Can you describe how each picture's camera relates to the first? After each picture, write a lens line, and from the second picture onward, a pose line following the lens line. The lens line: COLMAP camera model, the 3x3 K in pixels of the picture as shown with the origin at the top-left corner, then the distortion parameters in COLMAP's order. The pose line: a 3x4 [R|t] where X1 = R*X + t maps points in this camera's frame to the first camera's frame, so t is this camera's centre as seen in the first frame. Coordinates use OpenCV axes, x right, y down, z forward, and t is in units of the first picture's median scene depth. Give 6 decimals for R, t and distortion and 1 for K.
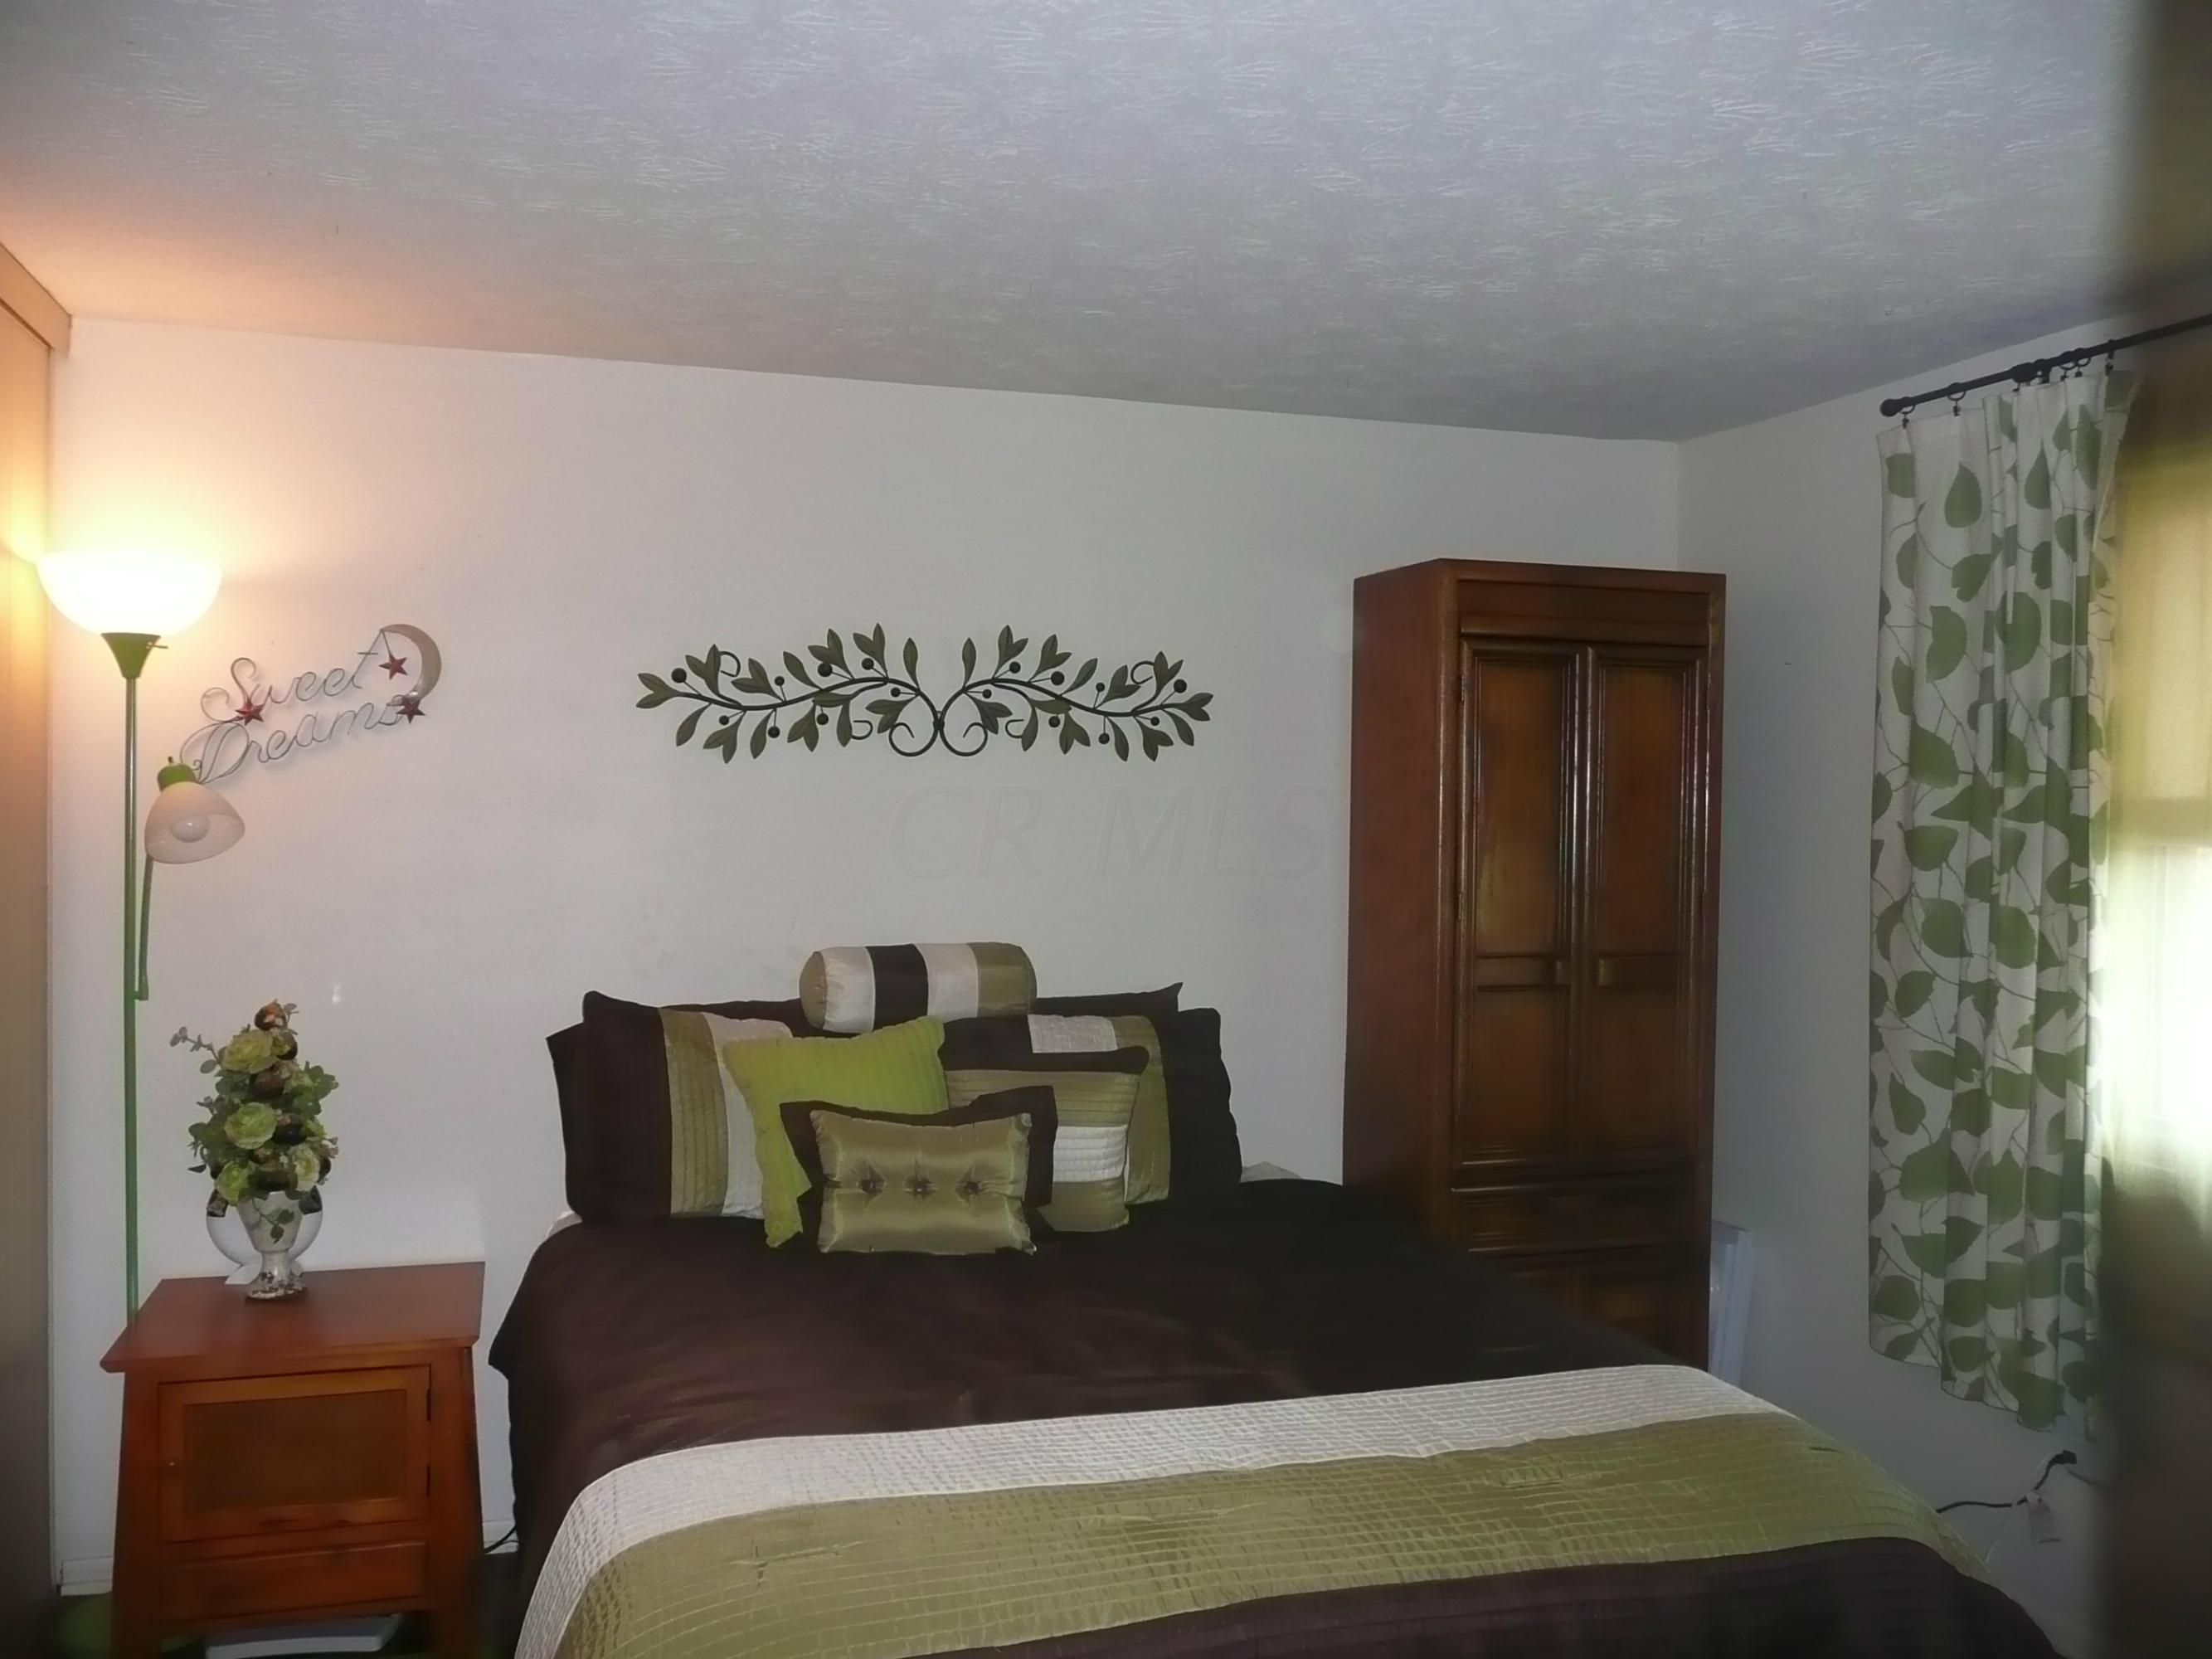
lens RADIAL K [[1864.2, 0, 1108.8], [0, 1864.2, 836.9], [0, 0, 1]] dist [-0.037648, 0.042009]
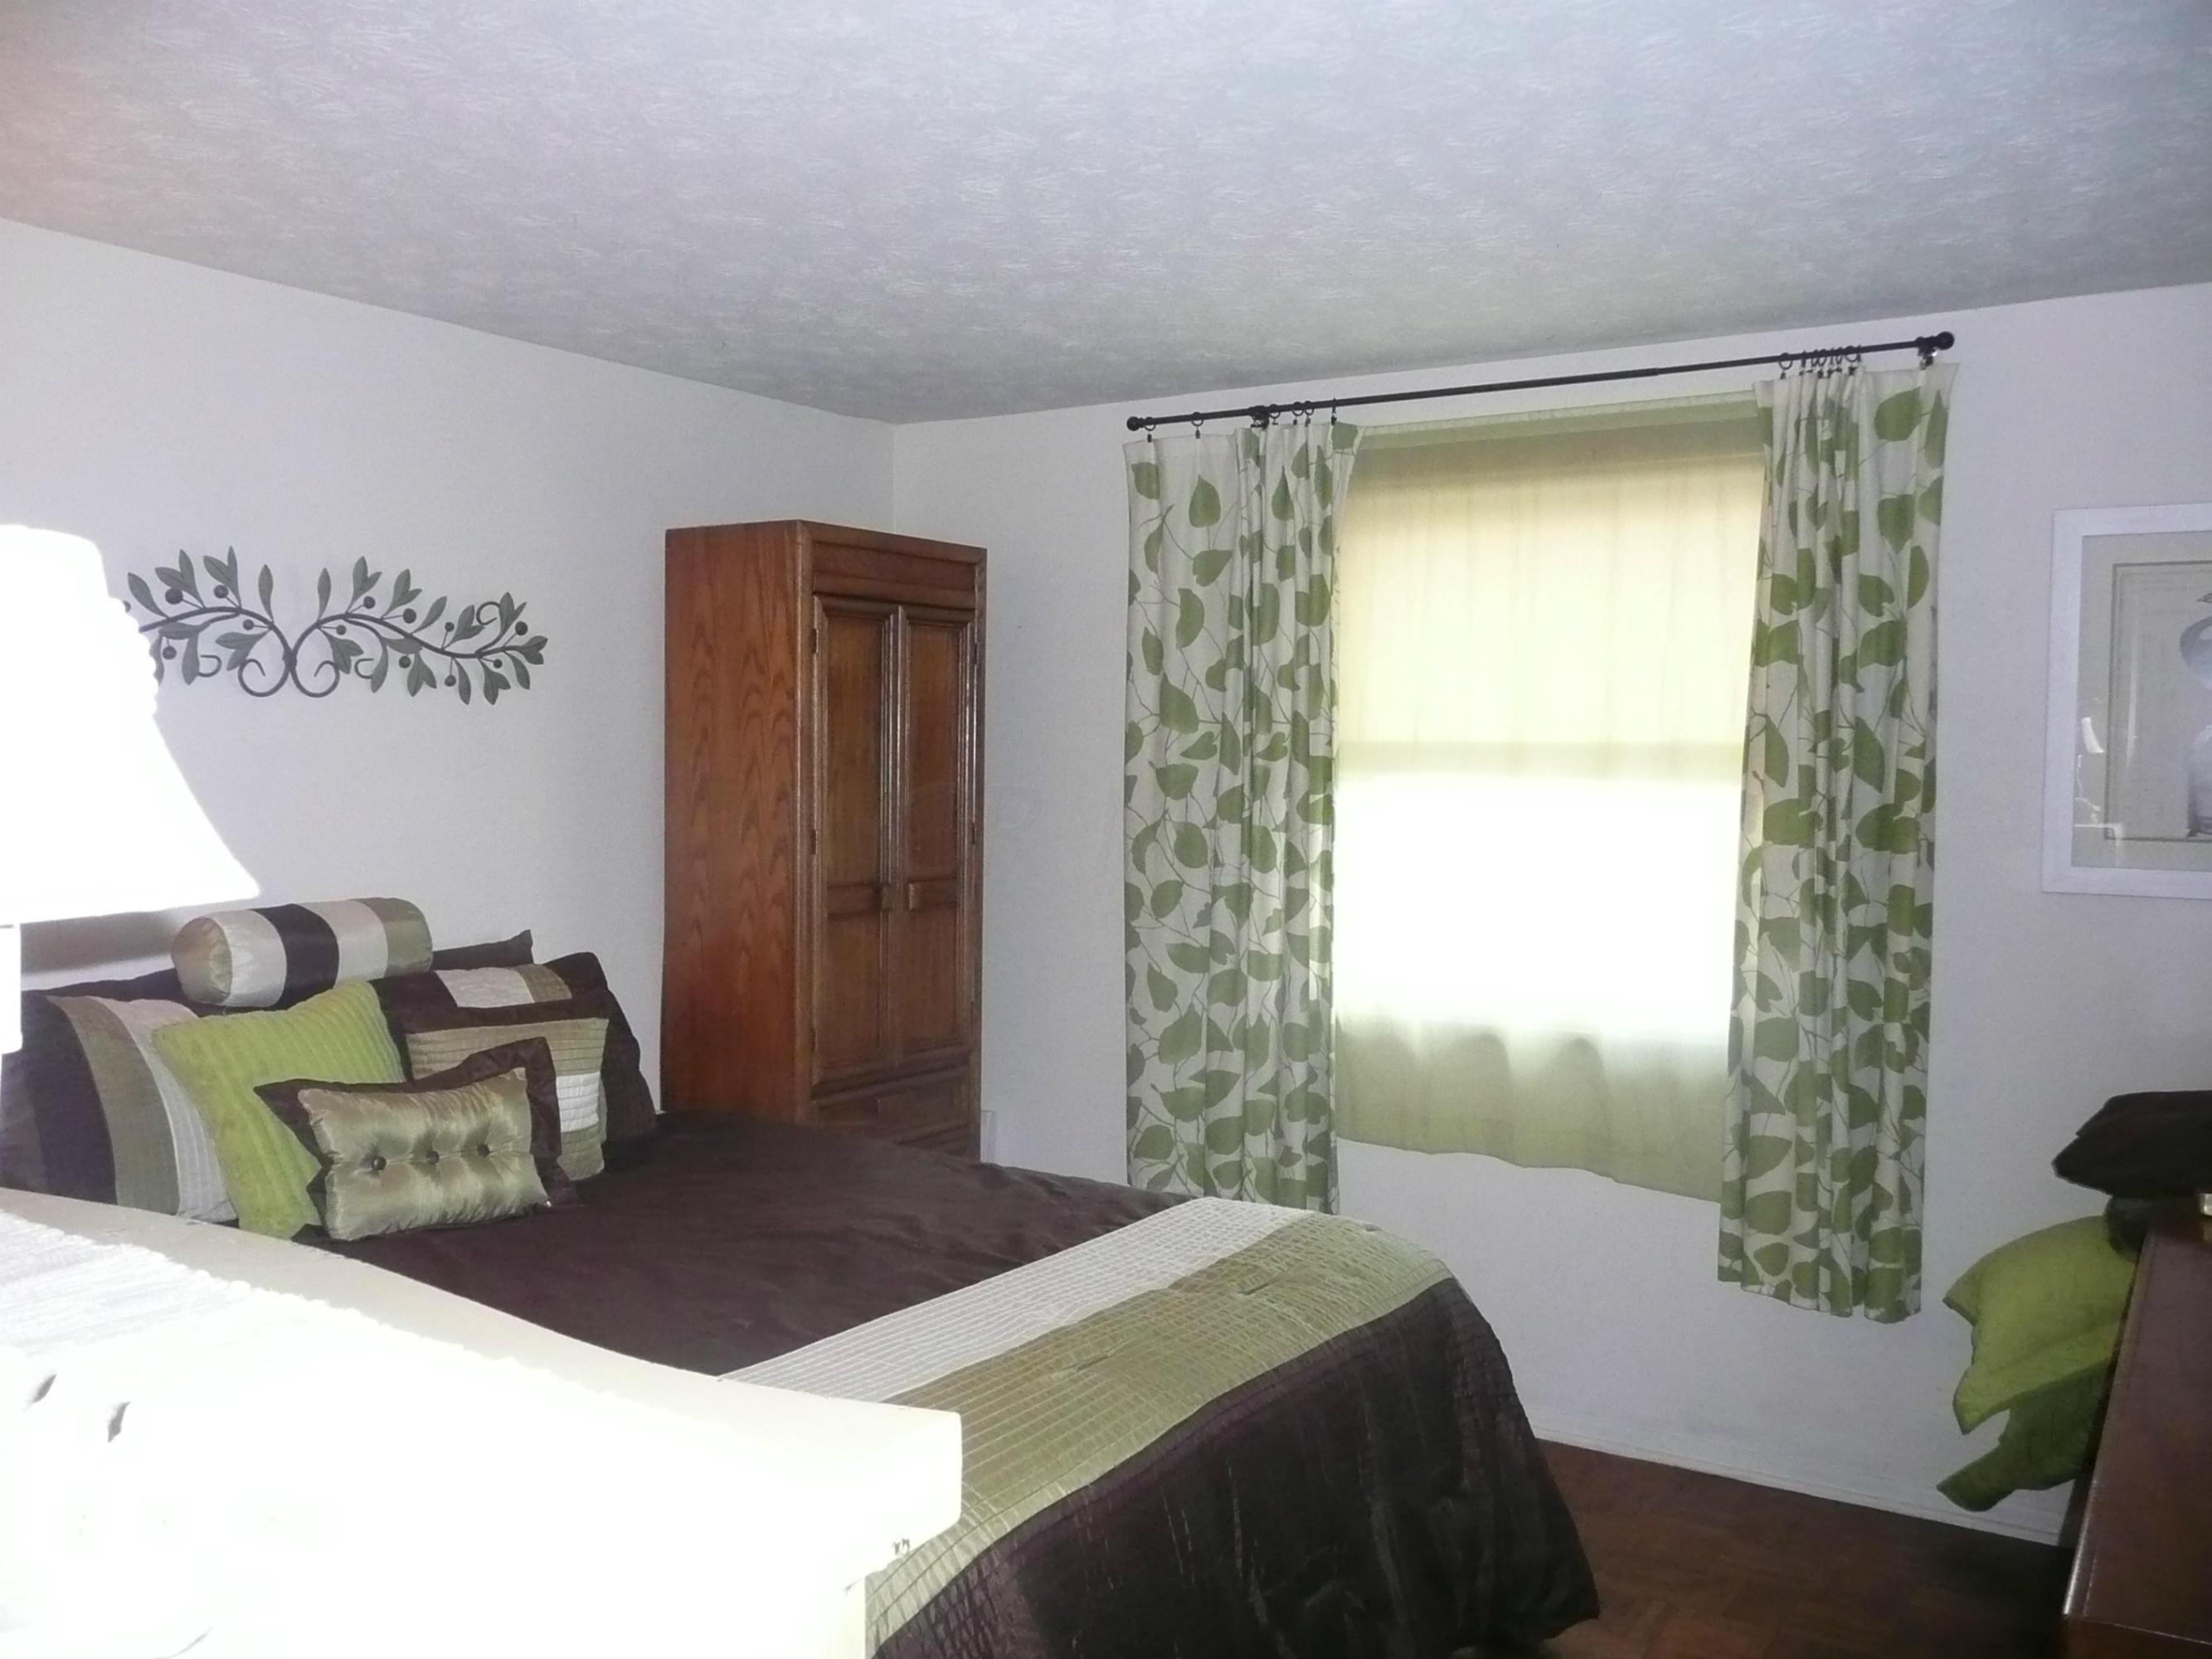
lens RADIAL K [[1864.2, 0, 1108.8], [0, 1864.2, 836.9], [0, 0, 1]] dist [-0.037648, 0.042009]
pose [[0.773965, -0.032939, 0.632371, -0.380169], [0.013109, 0.999266, 0.036005, -0.002742], [-0.633093, -0.019577, 0.773829, 0.051873]]
